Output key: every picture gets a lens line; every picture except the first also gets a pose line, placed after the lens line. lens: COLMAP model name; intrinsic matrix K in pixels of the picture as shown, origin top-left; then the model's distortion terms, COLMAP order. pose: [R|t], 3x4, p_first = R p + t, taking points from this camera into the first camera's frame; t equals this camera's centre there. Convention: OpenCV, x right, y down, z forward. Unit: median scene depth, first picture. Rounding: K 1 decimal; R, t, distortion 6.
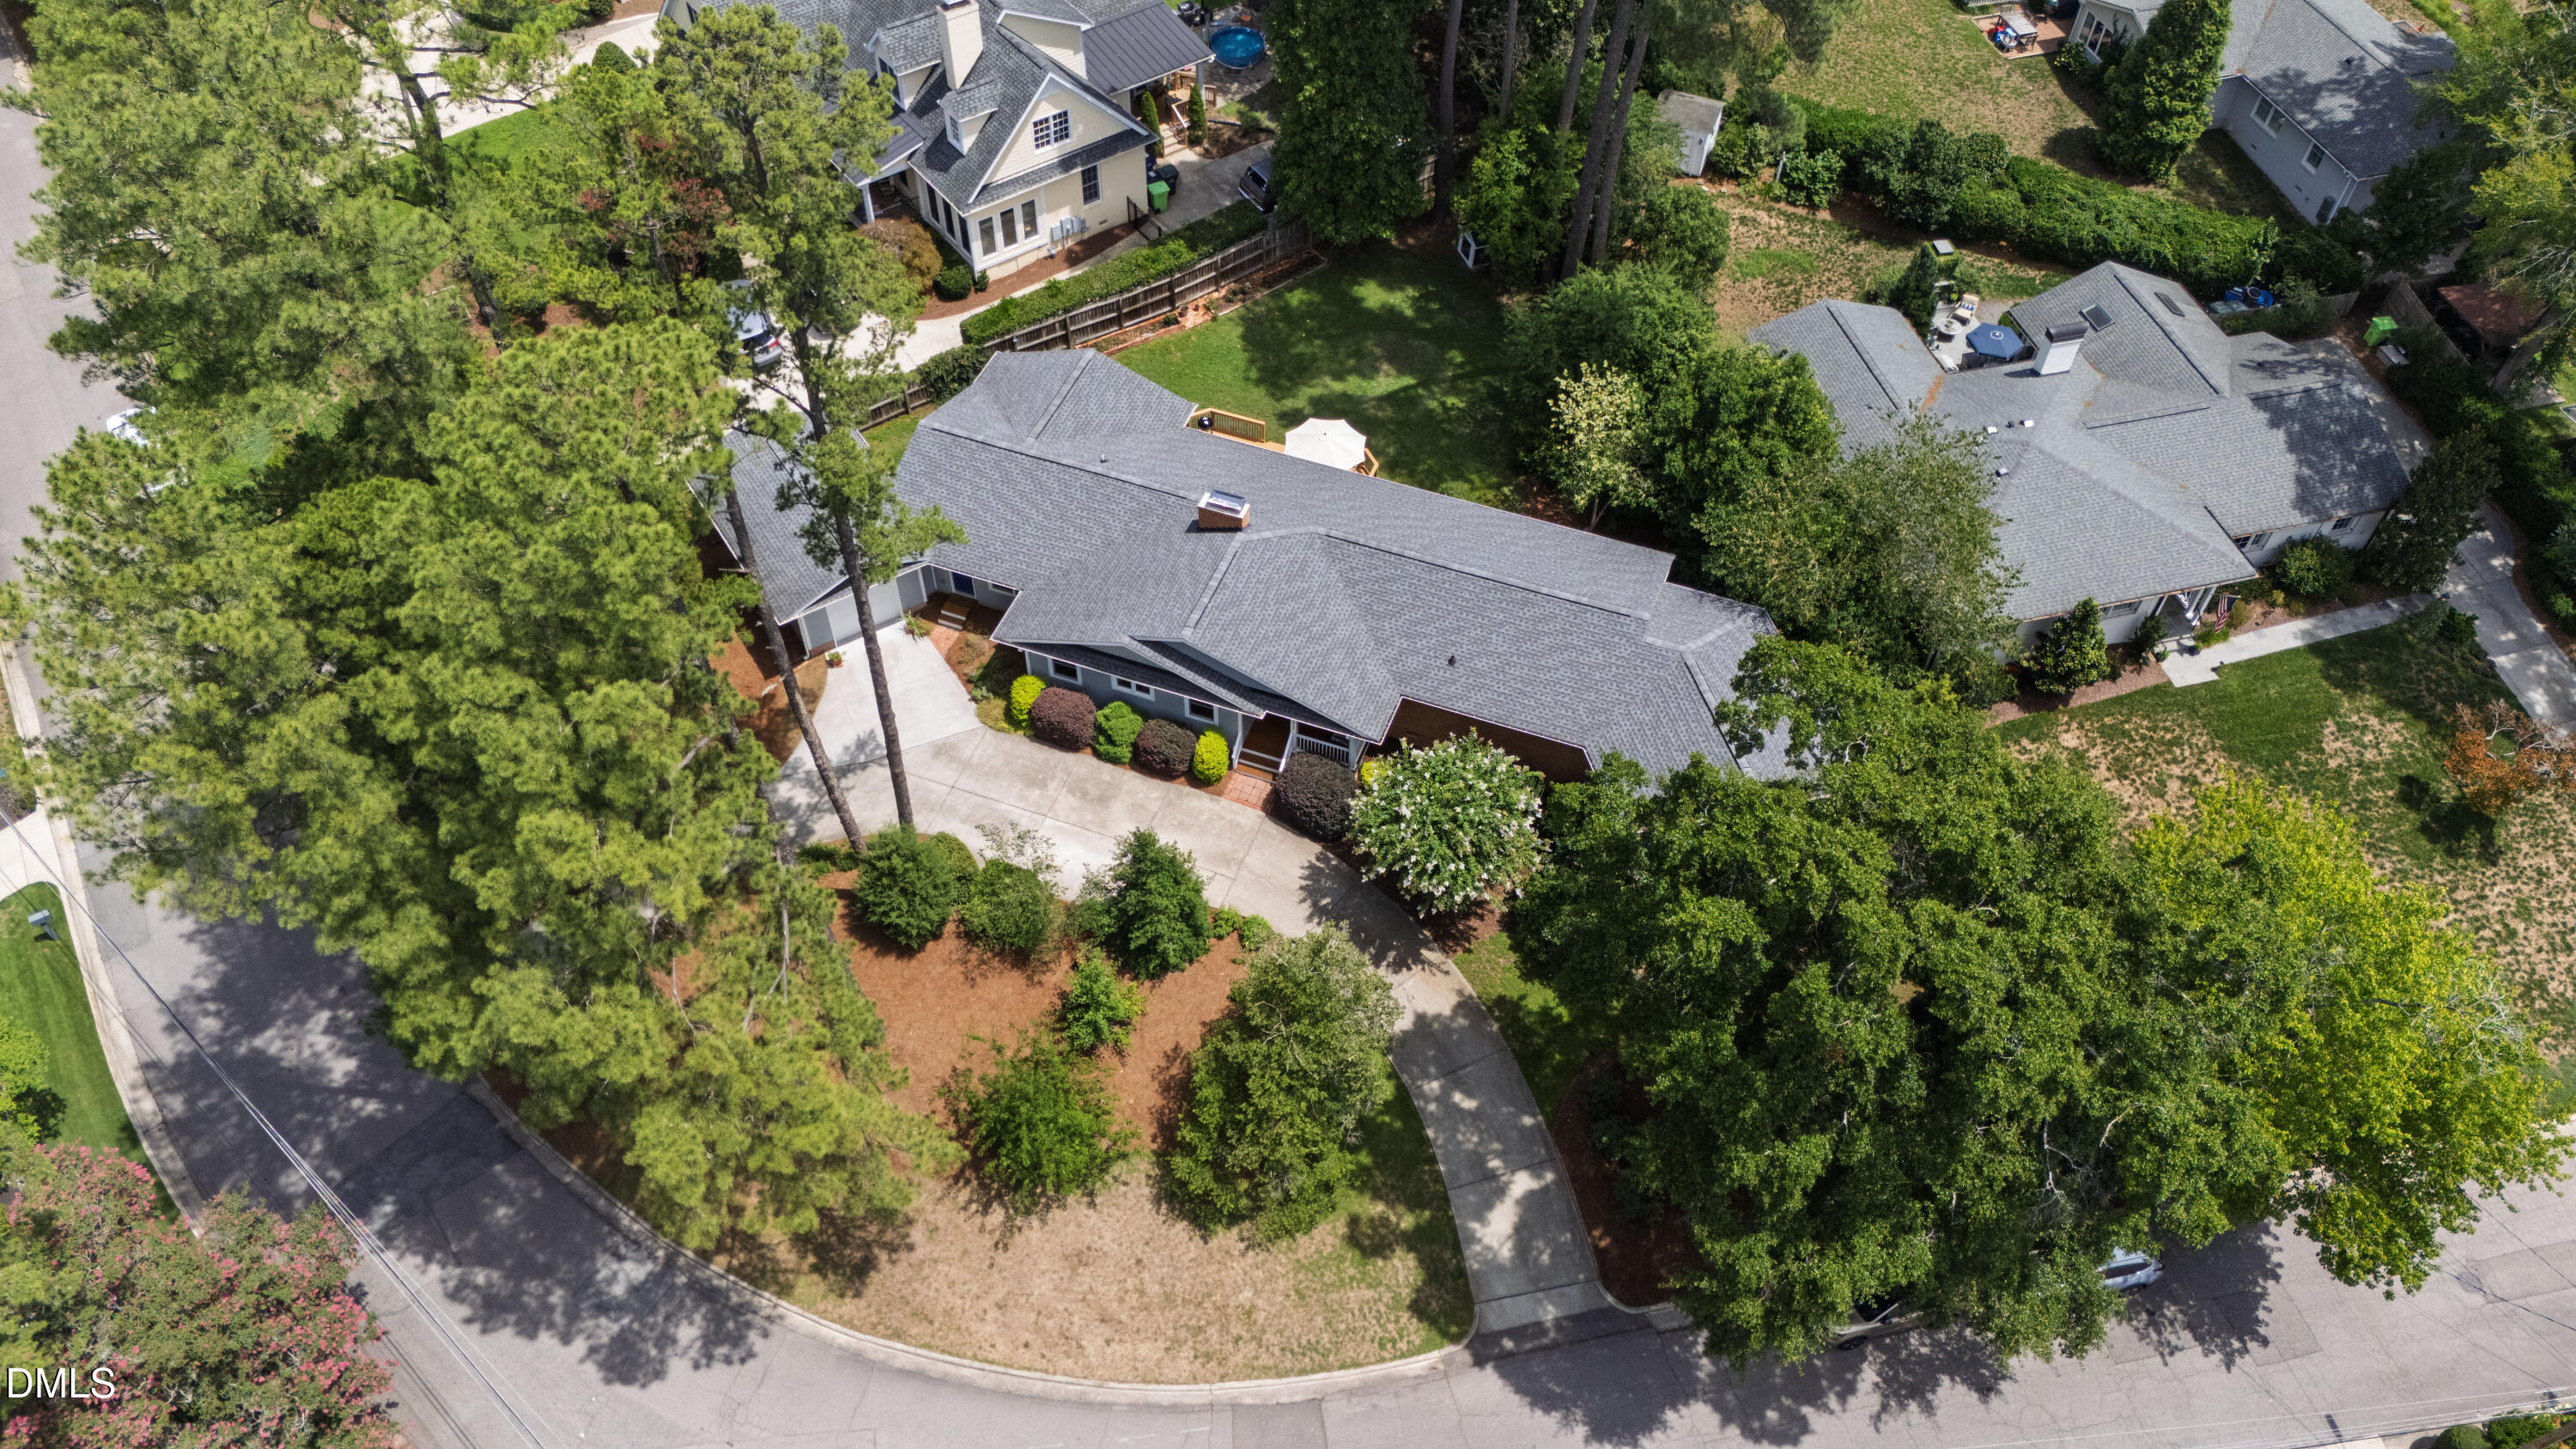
lens RADIAL K [[1923.0, 0, 1288.0], [0, 1923.0, 724.5], [0, 0, 1]] dist [0.042523, -0.008507]
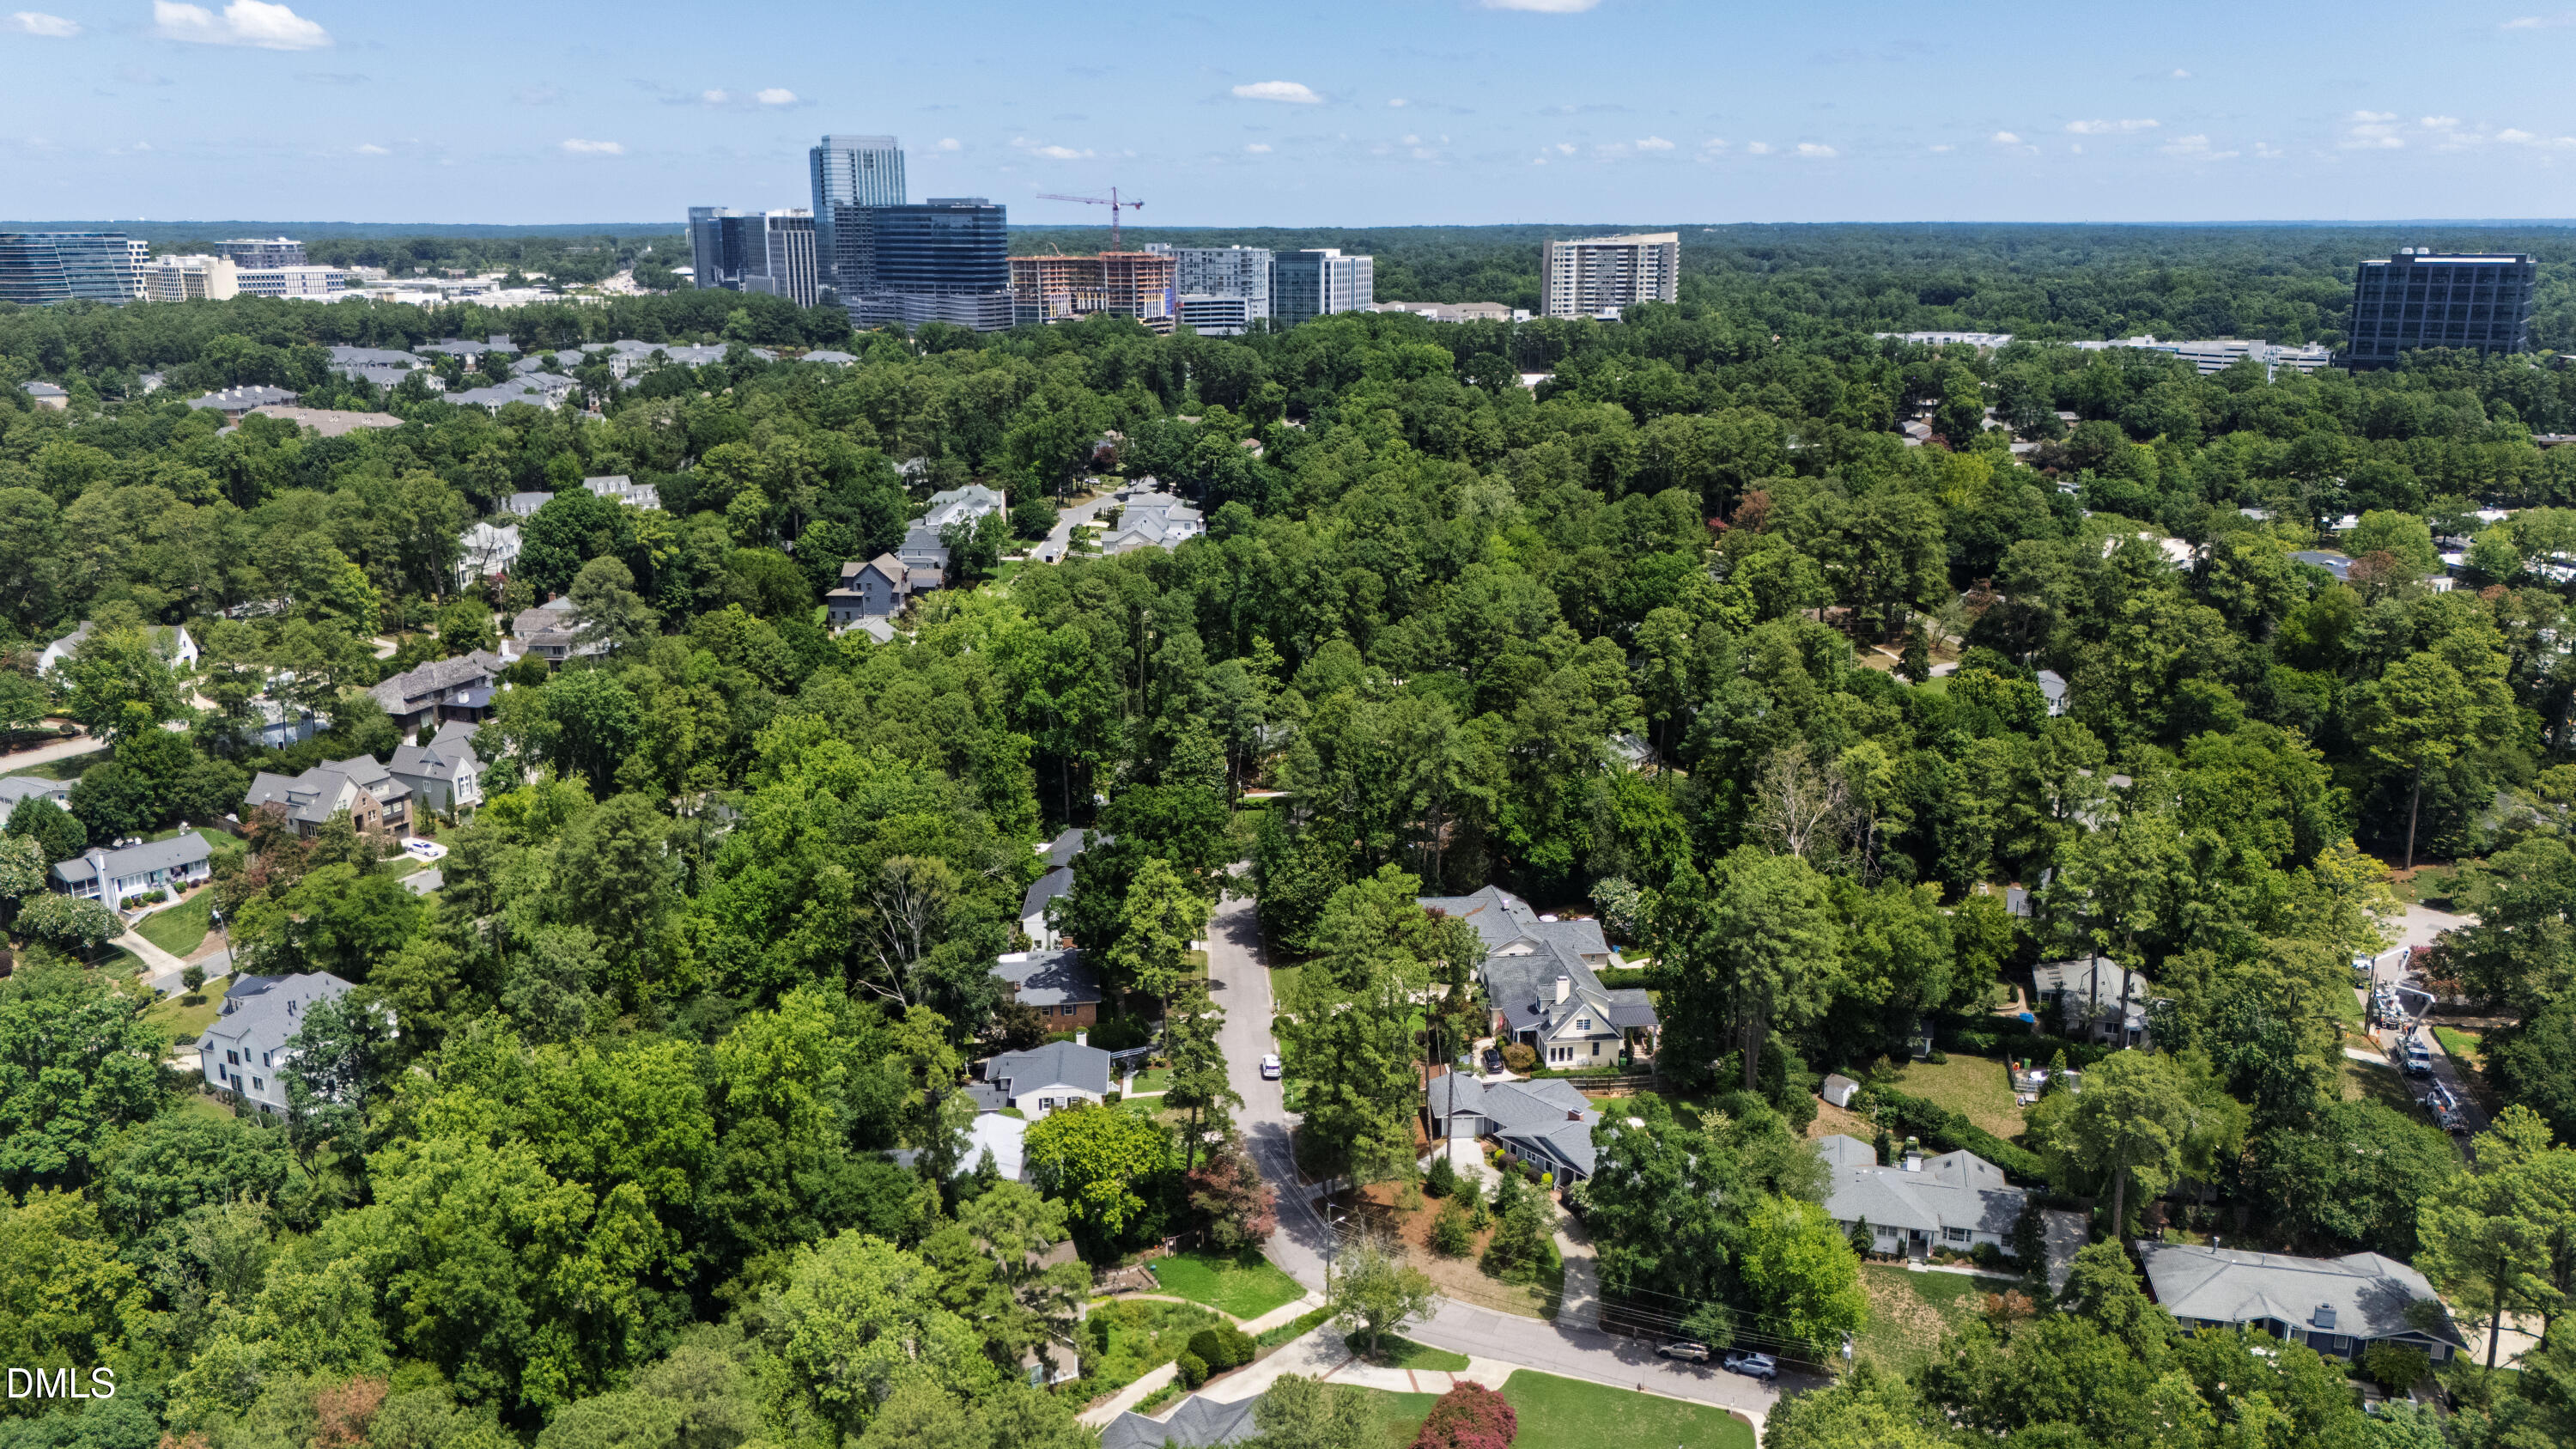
lens RADIAL K [[1923.0, 0, 1288.0], [0, 1923.0, 724.5], [0, 0, 1]] dist [0.042523, -0.008507]
pose [[0.872731, 0.109103, -0.475853, 0.804061], [-0.364697, 0.793683, -0.486891, 0.888215], [0.324555, 0.598467, 0.732462, -1.499432]]
